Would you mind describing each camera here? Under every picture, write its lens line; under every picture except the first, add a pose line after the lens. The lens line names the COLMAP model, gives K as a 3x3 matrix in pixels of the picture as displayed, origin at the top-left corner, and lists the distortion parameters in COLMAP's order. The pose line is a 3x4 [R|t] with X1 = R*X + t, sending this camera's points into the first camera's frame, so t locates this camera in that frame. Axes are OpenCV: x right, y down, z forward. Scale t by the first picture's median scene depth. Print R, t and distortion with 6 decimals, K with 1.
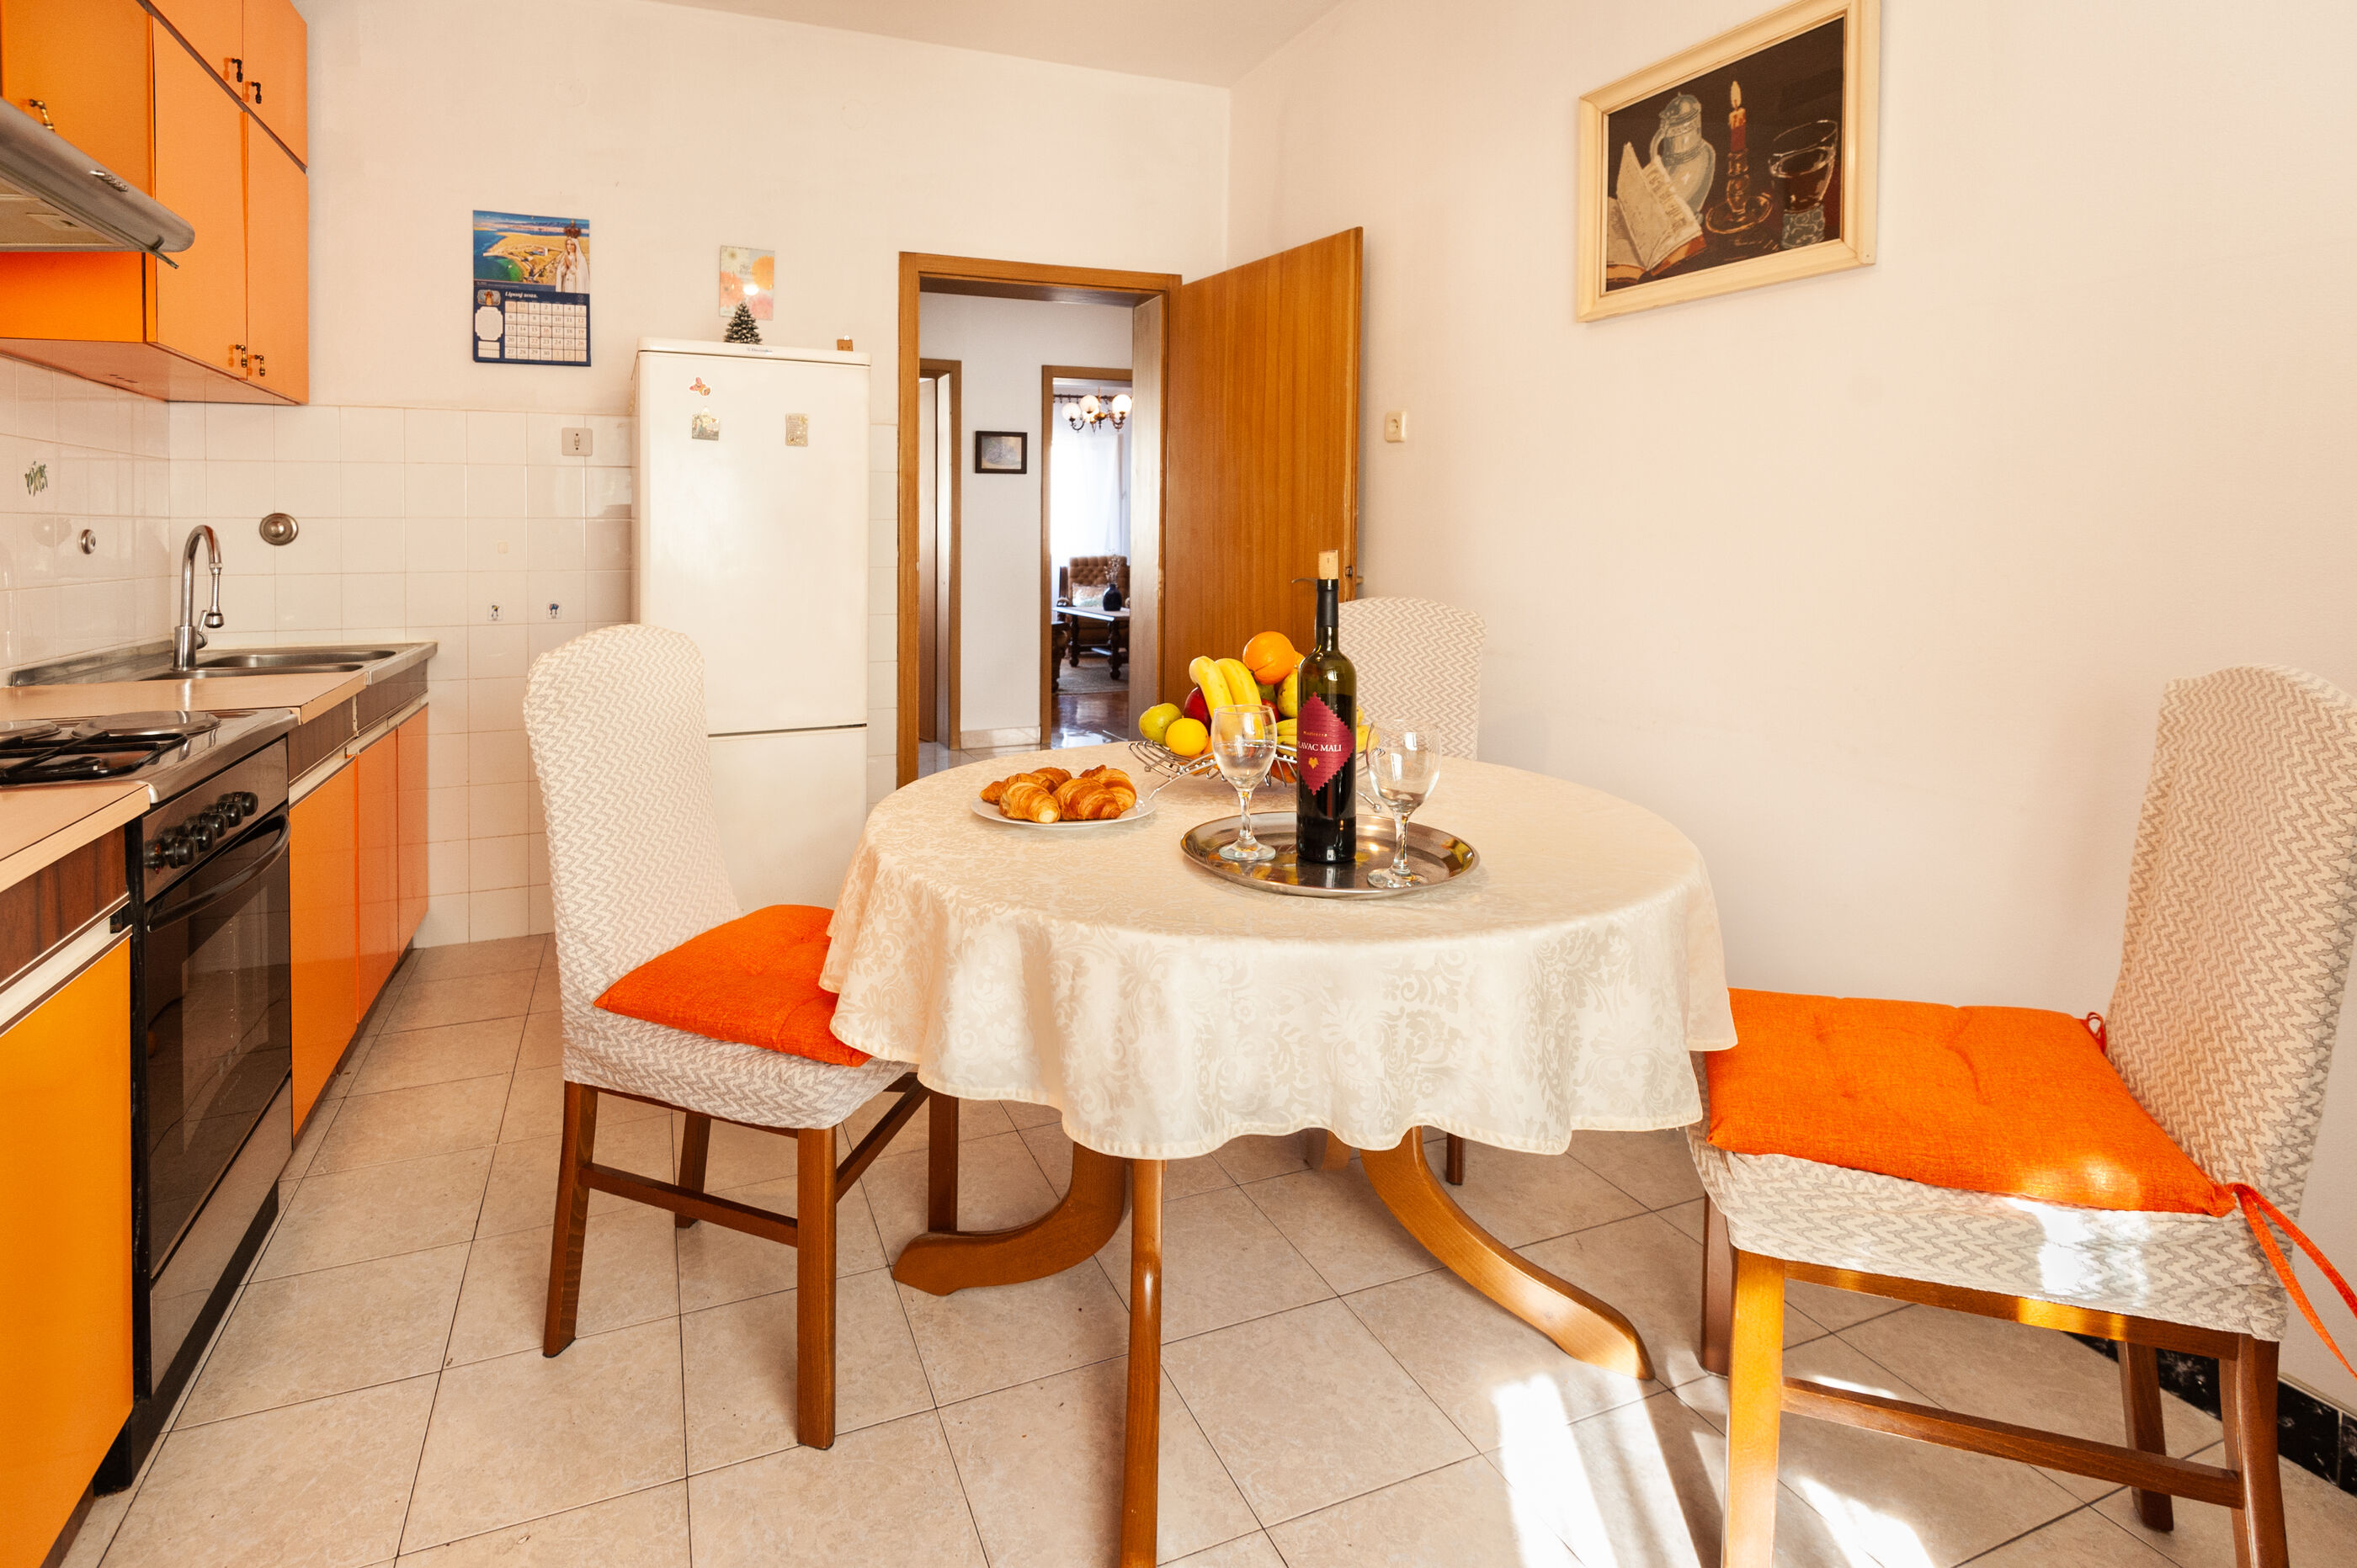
lens RADIAL K [[1165.8, 0, 1090.8], [0, 1165.8, 675.8], [0, 0, 1]] dist [0.016315, -0.014543]
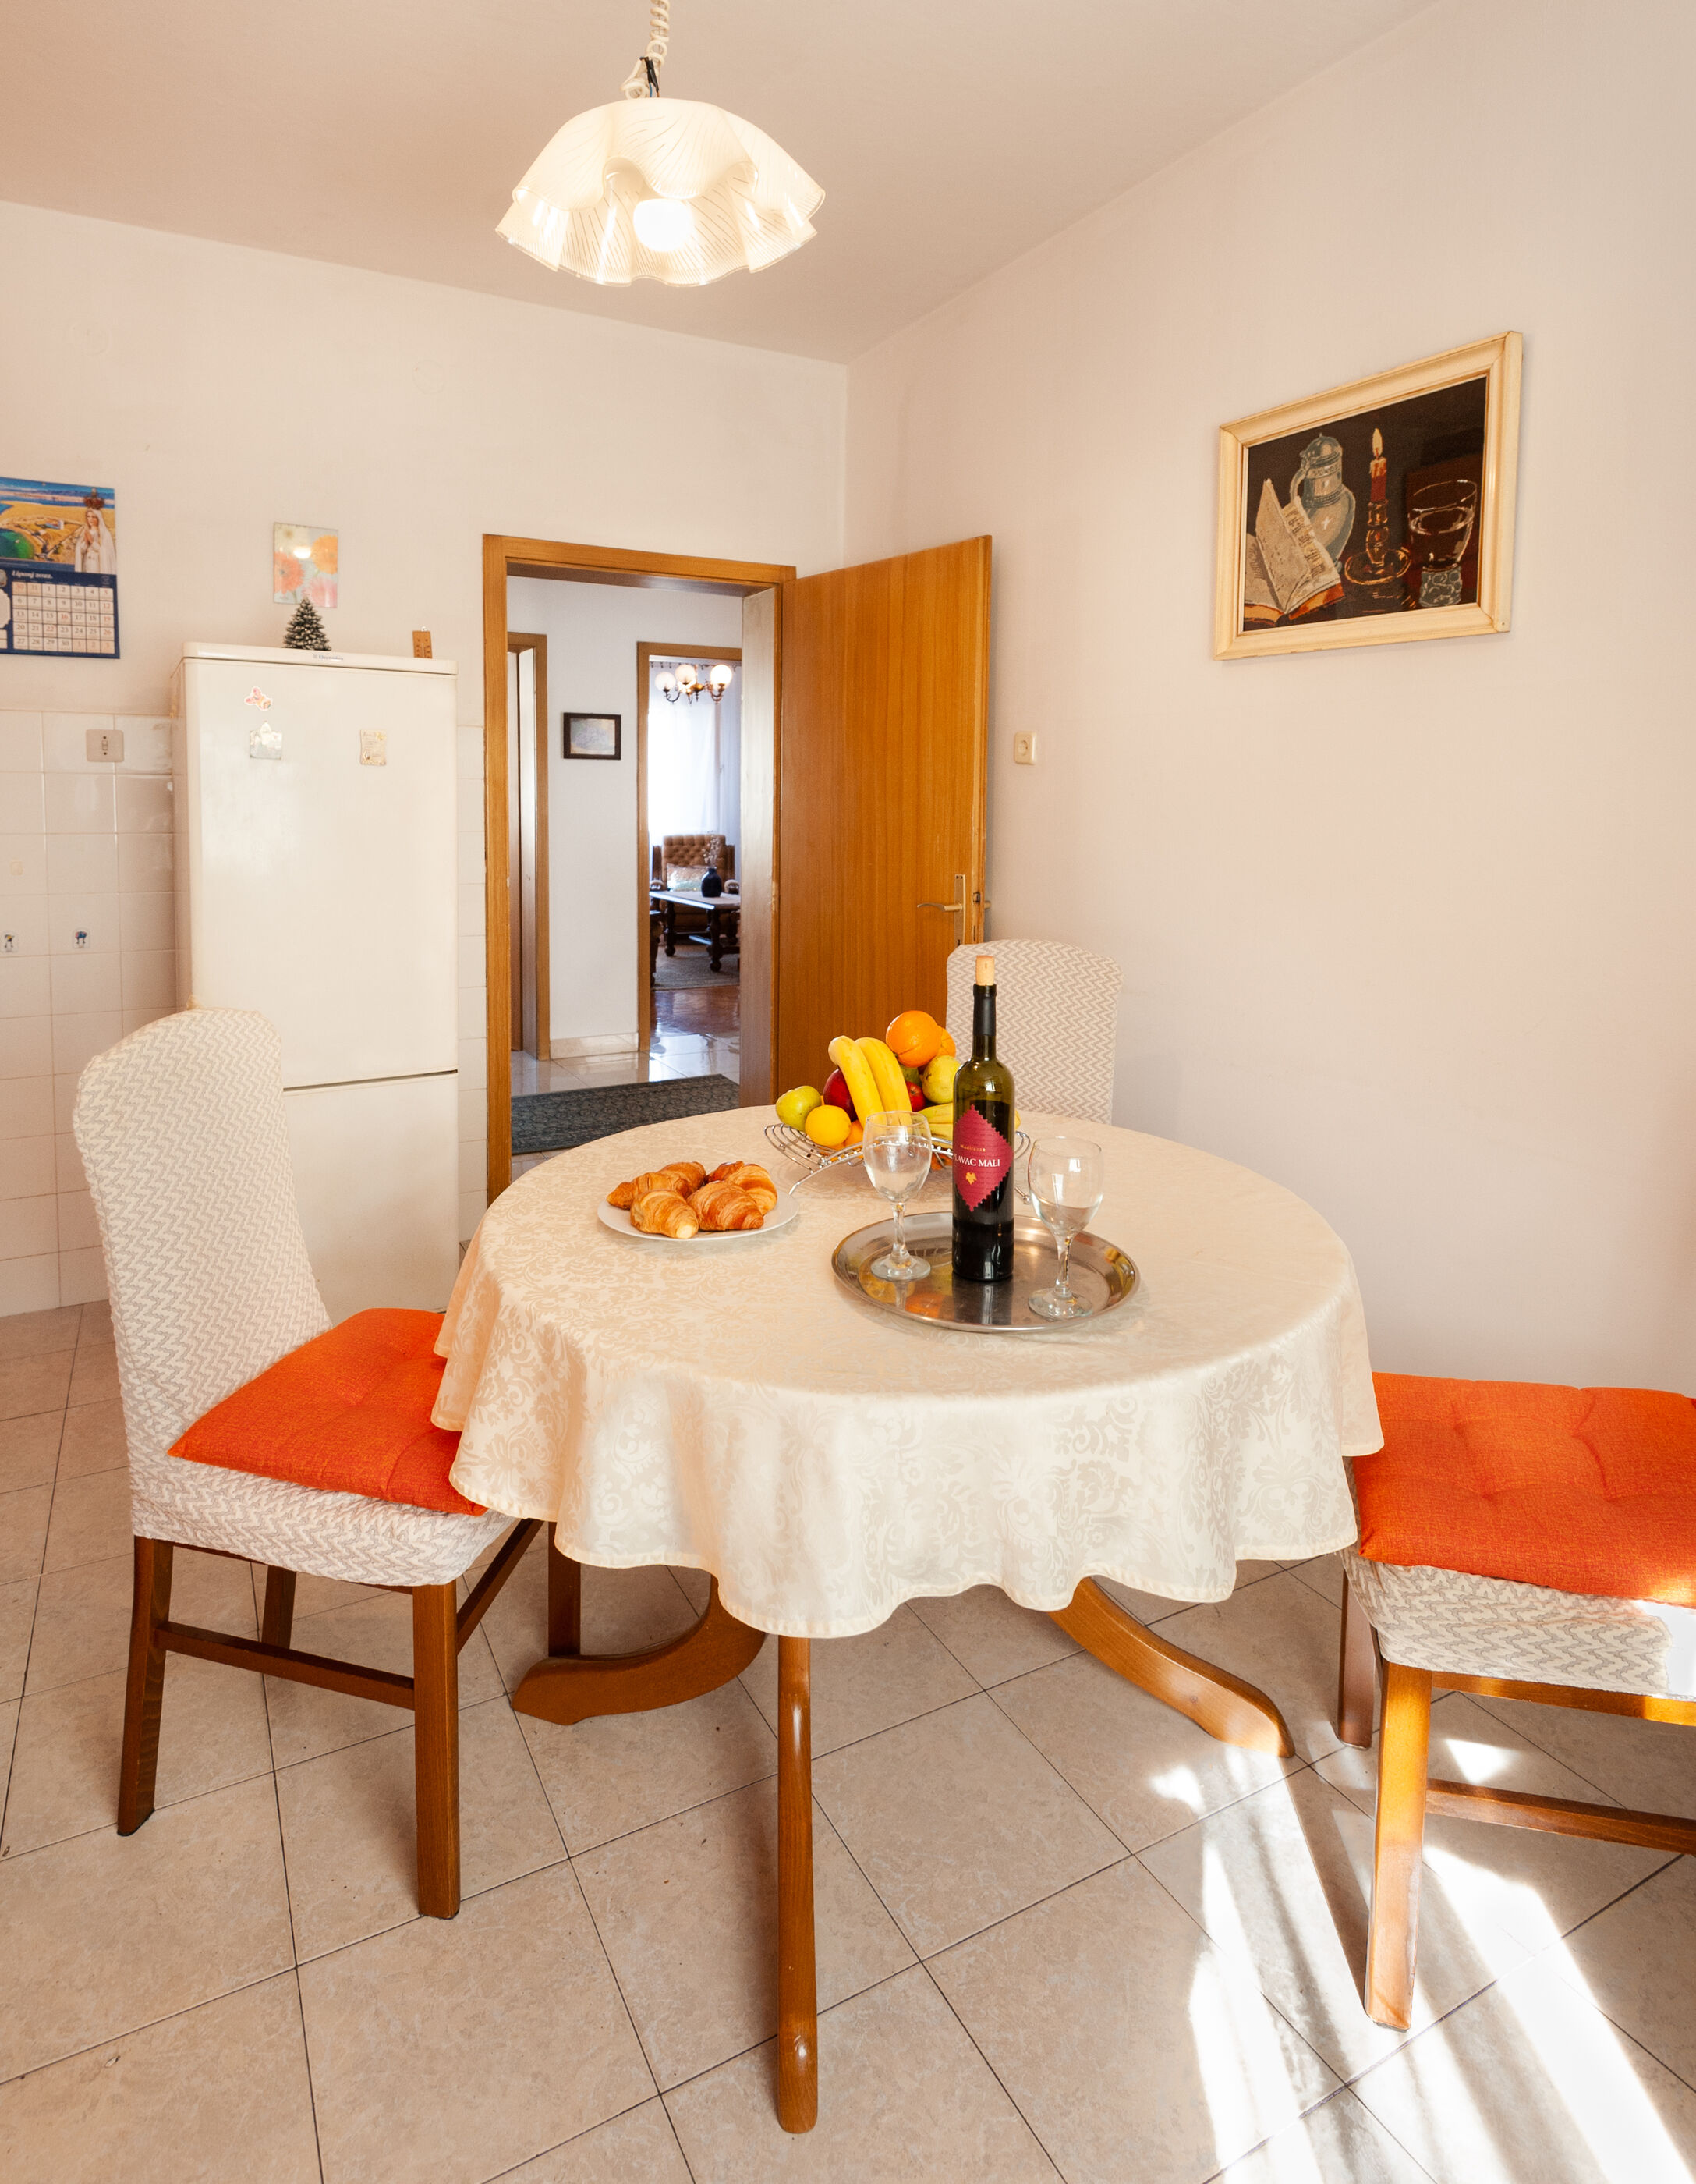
lens RADIAL K [[1245.5, 0, 842.3], [0, 1245.5, 988.8], [0, 0, 1]] dist [0.014966, -0.018011]
pose [[0.991555, -0.010160, 0.129288, -0.038318], [0.005259, 0.999257, 0.038192, -0.105292], [-0.129580, -0.037189, 0.990871, 0.010339]]
